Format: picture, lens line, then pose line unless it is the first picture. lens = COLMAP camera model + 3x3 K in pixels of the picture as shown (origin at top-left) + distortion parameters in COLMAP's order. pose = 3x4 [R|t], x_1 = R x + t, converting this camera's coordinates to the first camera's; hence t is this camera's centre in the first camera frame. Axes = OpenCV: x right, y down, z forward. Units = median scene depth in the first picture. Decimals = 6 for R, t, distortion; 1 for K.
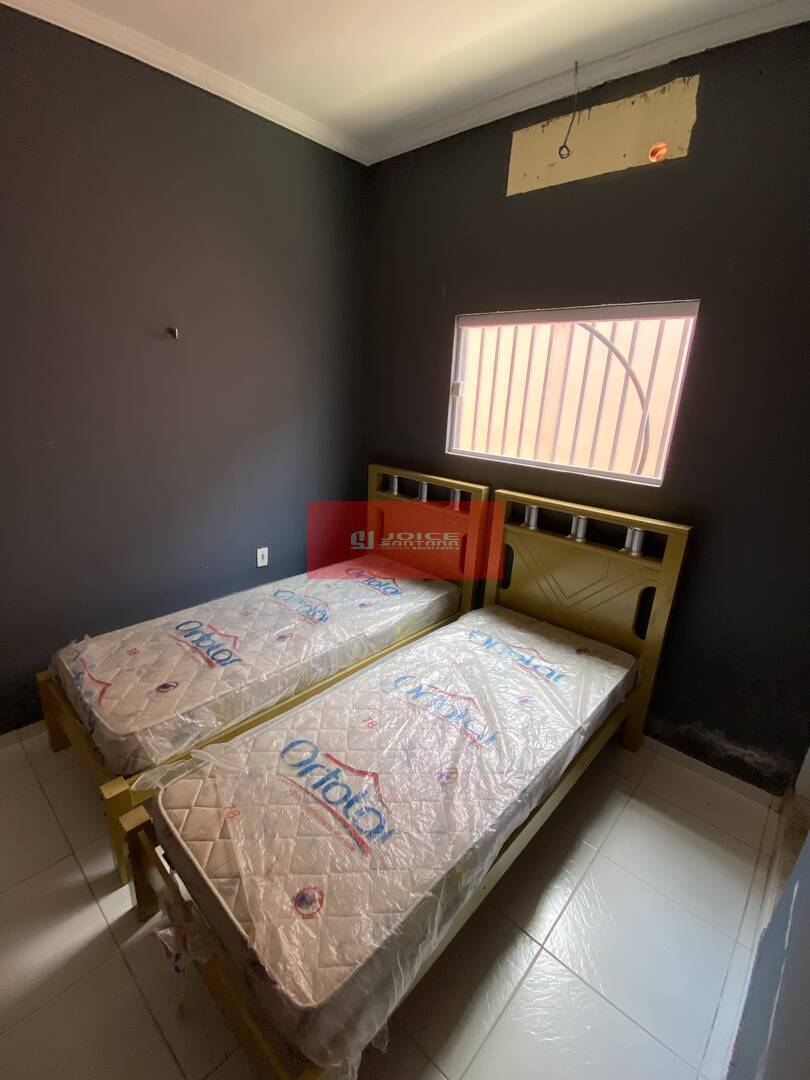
lens RADIAL K [[484.6, 0, 401.4], [0, 484.6, 538.6], [0, 0, 1]] dist [0.019737, -0.021185]
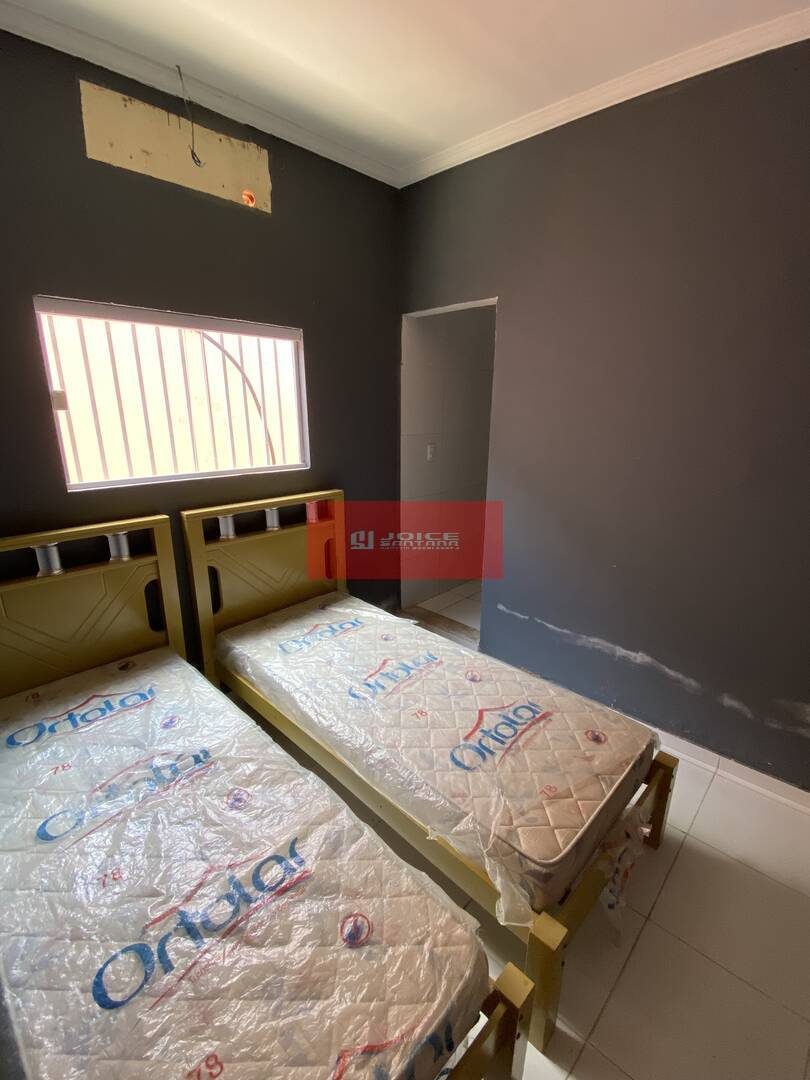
lens RADIAL K [[484.6, 0, 401.4], [0, 484.6, 538.6], [0, 0, 1]] dist [0.019737, -0.021185]
pose [[0.013740, -0.312454, 0.949834, -0.738592], [0.302843, 0.906607, 0.293853, -0.227777], [-0.952941, 0.283613, 0.107081, 0.630440]]
